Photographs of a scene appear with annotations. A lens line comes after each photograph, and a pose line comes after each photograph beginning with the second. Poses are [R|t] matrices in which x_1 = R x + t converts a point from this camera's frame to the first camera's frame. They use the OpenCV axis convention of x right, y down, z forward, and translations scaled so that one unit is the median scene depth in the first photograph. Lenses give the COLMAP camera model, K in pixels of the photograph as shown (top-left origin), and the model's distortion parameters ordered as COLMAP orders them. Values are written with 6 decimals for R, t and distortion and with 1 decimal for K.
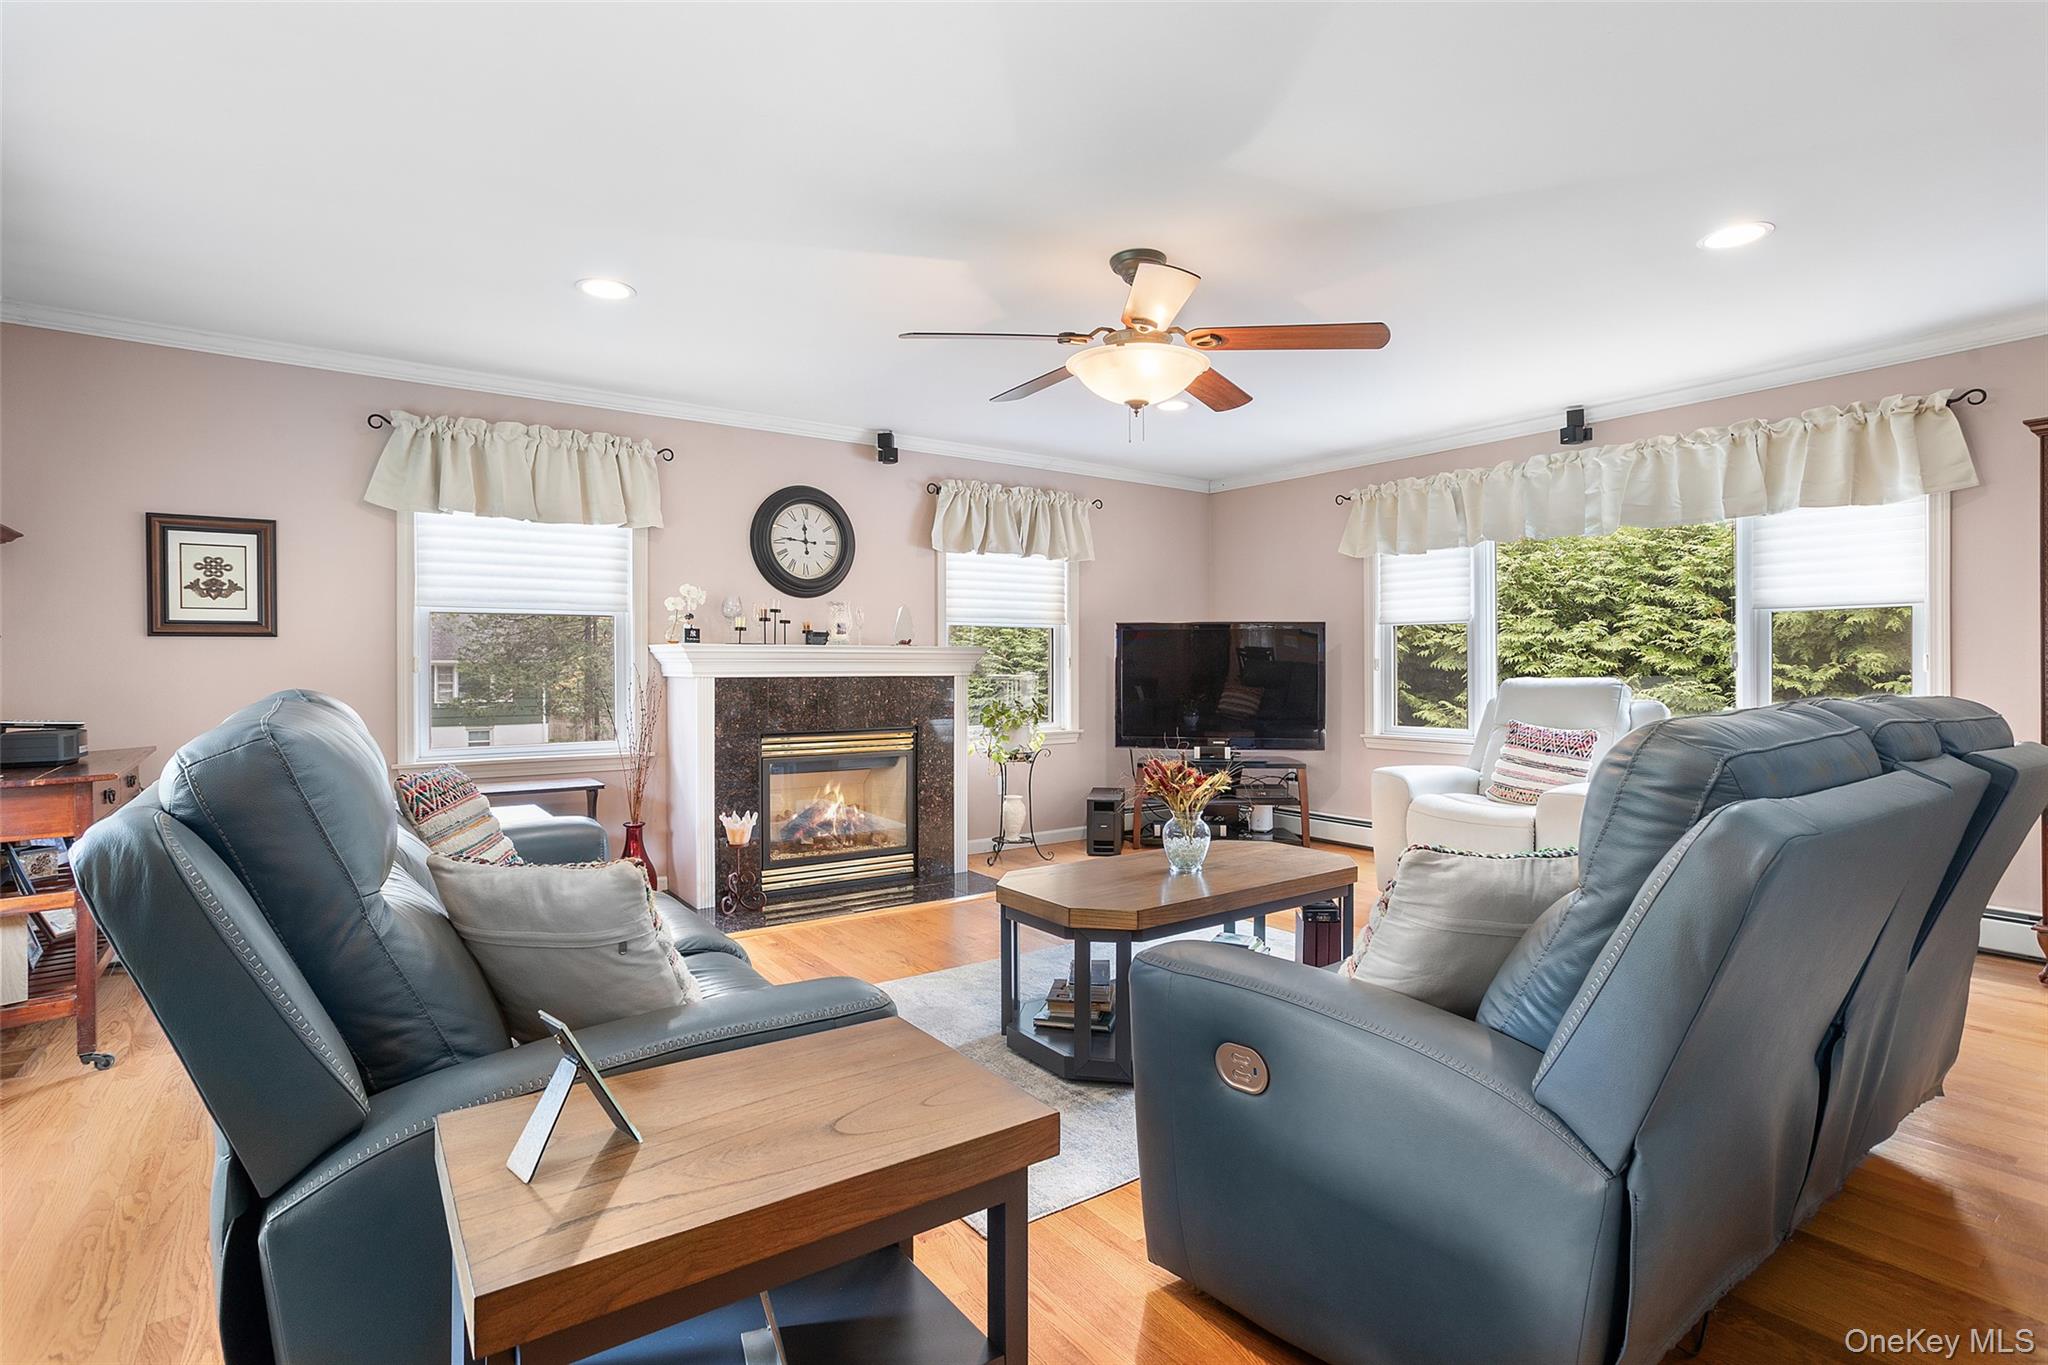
lens RADIAL K [[1003.1, 0, 1016.0], [0, 1003.1, 665.0], [0, 0, 1]] dist [-0.053642, 0.034888]
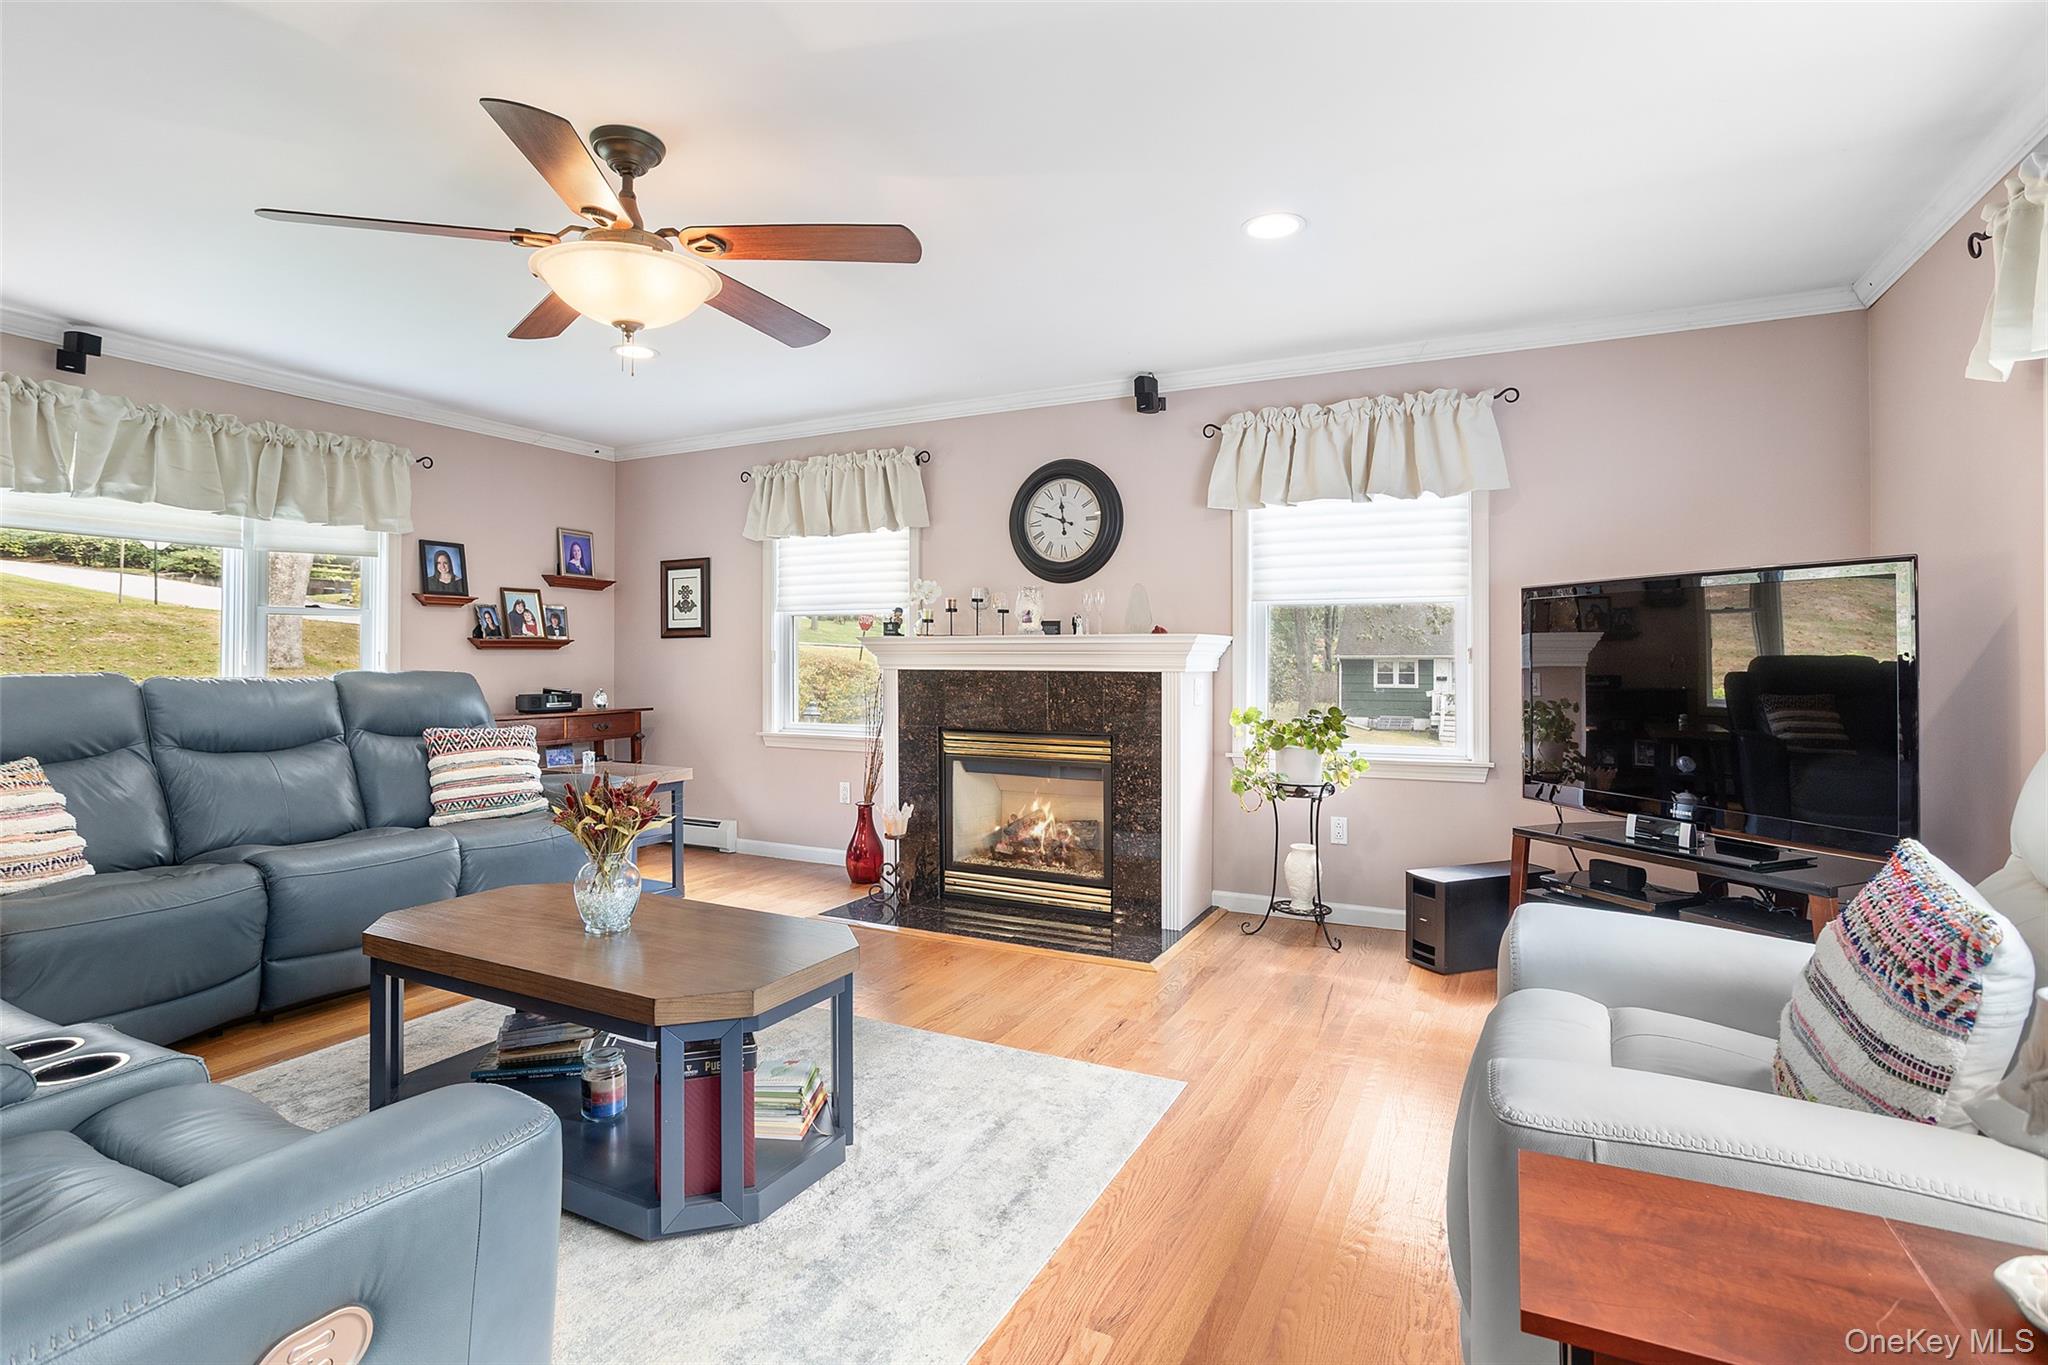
lens RADIAL K [[1003.1, 0, 1016.0], [0, 1003.1, 665.0], [0, 0, 1]] dist [-0.053642, 0.034888]
pose [[0.457540, 0.006710, -0.889164, 0.603136], [-0.002906, 0.999977, 0.006050, 0.001084], [0.889184, -0.000184, 0.457549, 0.578154]]
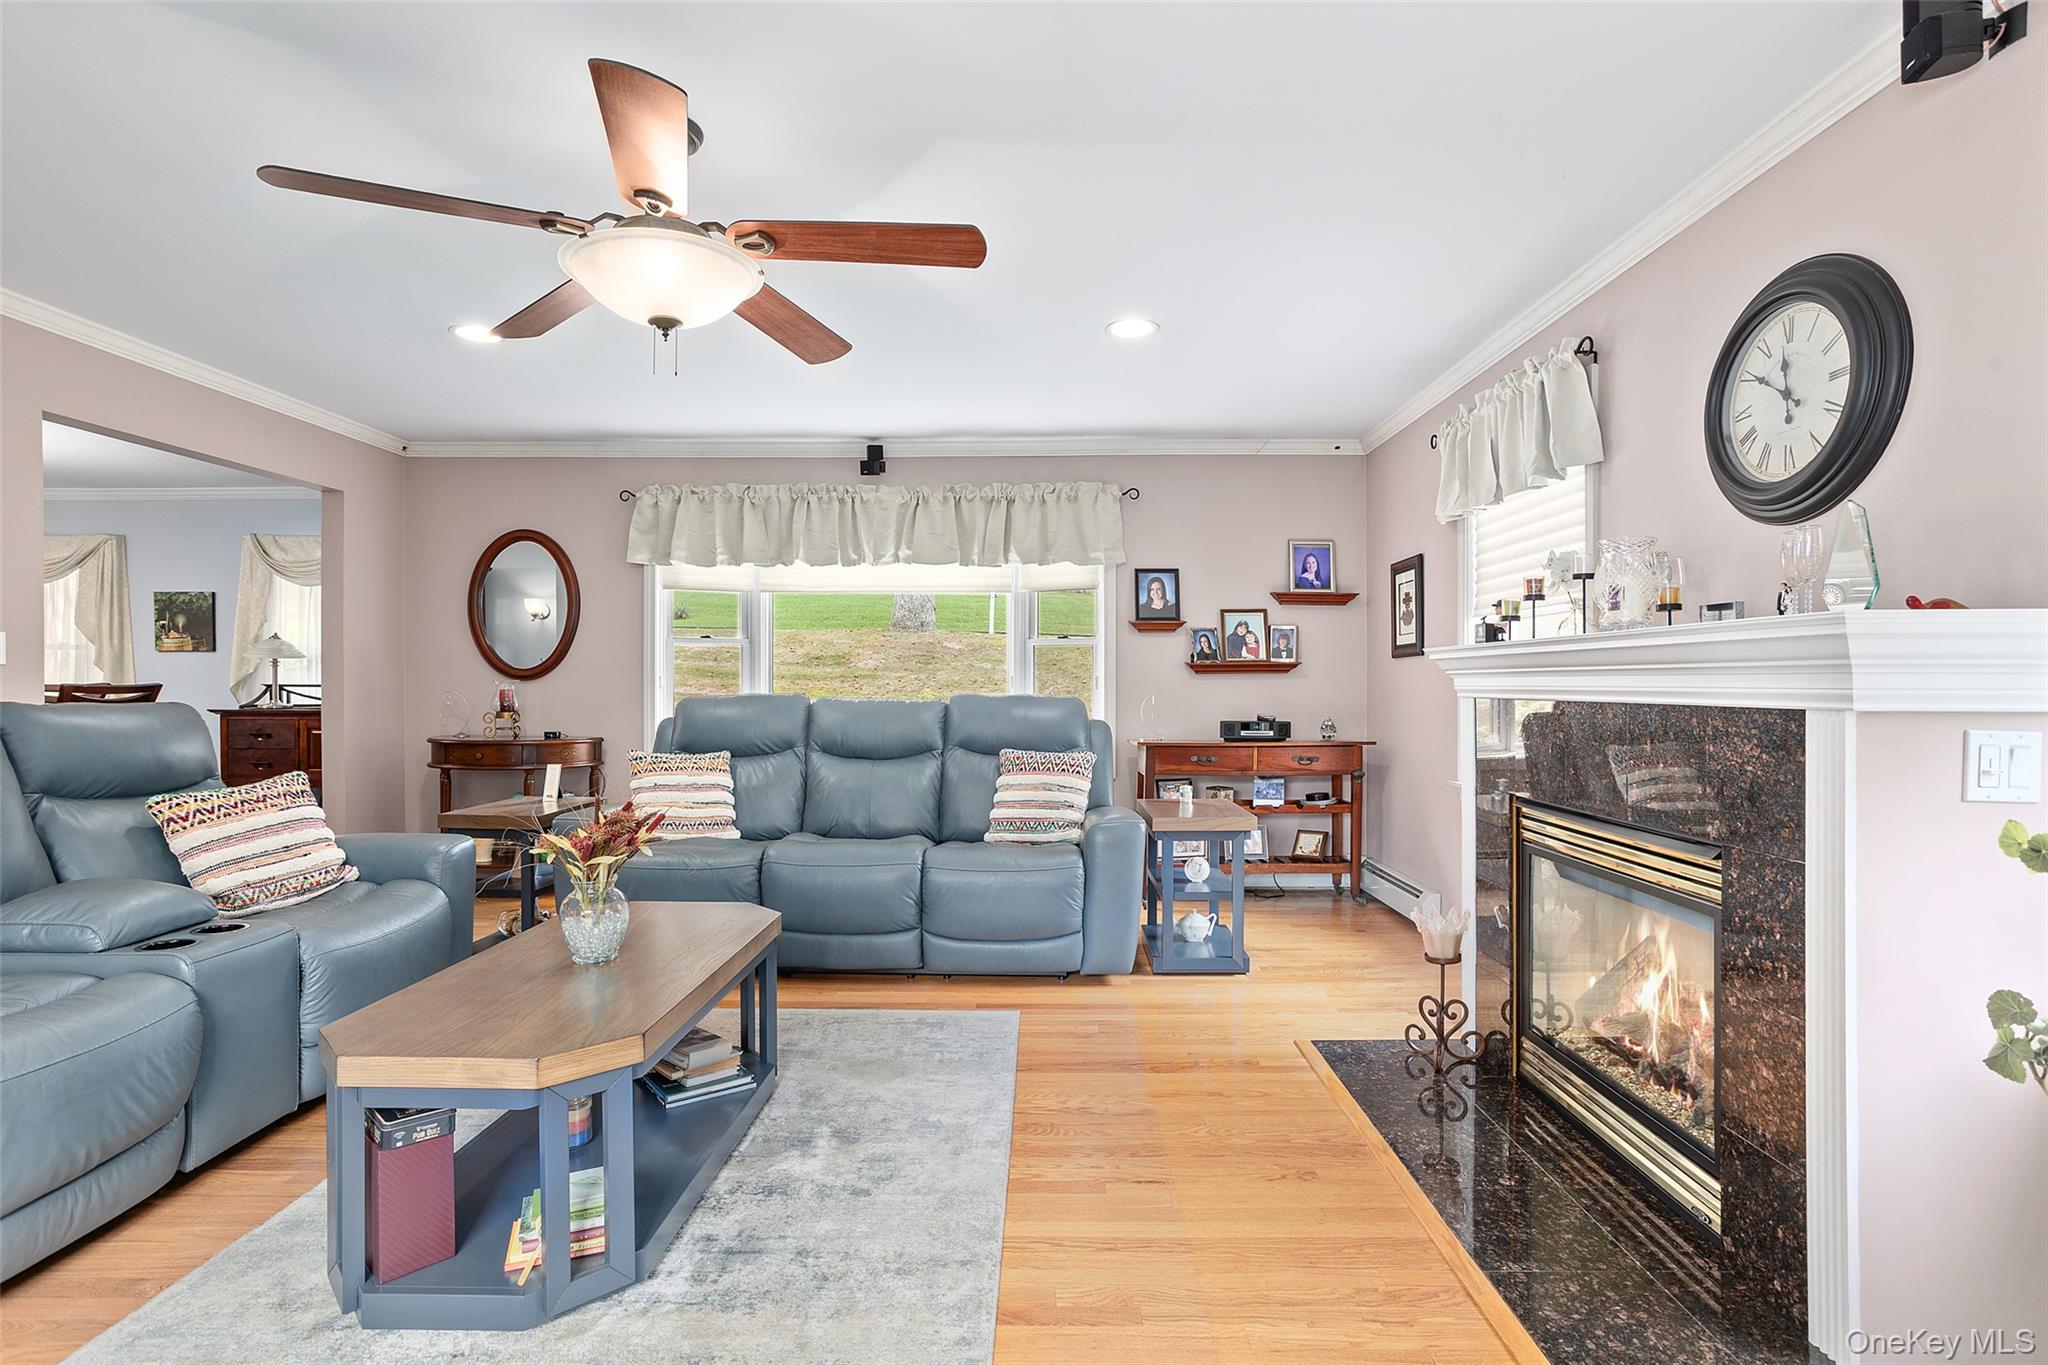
lens RADIAL K [[993.3, 0, 1027.7], [0, 993.3, 695.6], [0, 0, 1]] dist [-0.054082, 0.023458]
pose [[-0.589080, 0.008506, -0.808030, 0.344964], [-0.000522, 0.999940, 0.010908, 0.004257], [0.808075, 0.006848, -0.589040, 1.032692]]
